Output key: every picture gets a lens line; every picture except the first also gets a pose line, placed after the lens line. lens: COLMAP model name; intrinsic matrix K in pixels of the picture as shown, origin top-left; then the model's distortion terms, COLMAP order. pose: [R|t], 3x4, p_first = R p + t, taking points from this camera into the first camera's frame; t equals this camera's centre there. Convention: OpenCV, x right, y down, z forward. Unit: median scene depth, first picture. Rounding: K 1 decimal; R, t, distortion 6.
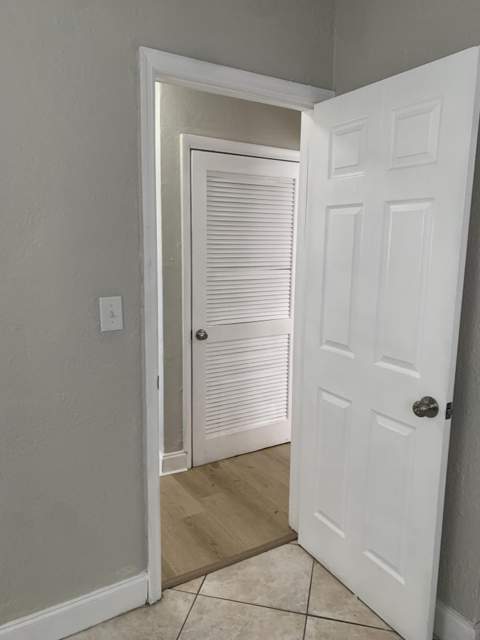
lens RADIAL K [[494.8, 0, 240.0], [0, 494.8, 320.0], [0, 0, 1]] dist [0.050313, -0.073435]
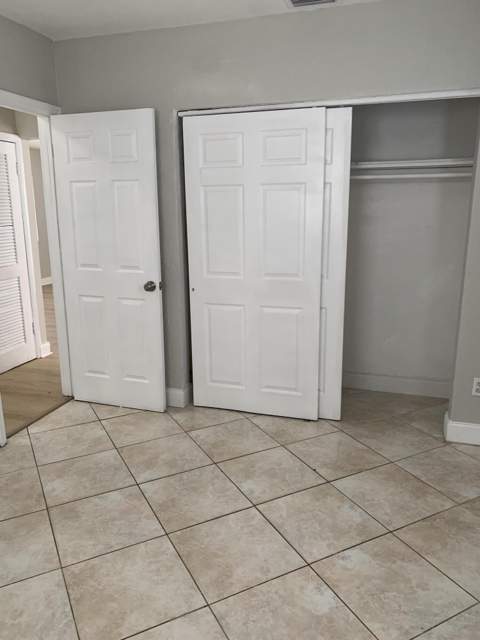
lens RADIAL K [[494.8, 0, 240.0], [0, 494.8, 320.0], [0, 0, 1]] dist [0.050313, -0.073435]
pose [[0.750846, -0.168204, 0.638700, -0.534710], [0.123019, 0.985722, 0.114975, 0.102749], [-0.648919, -0.007756, 0.760818, -0.617545]]
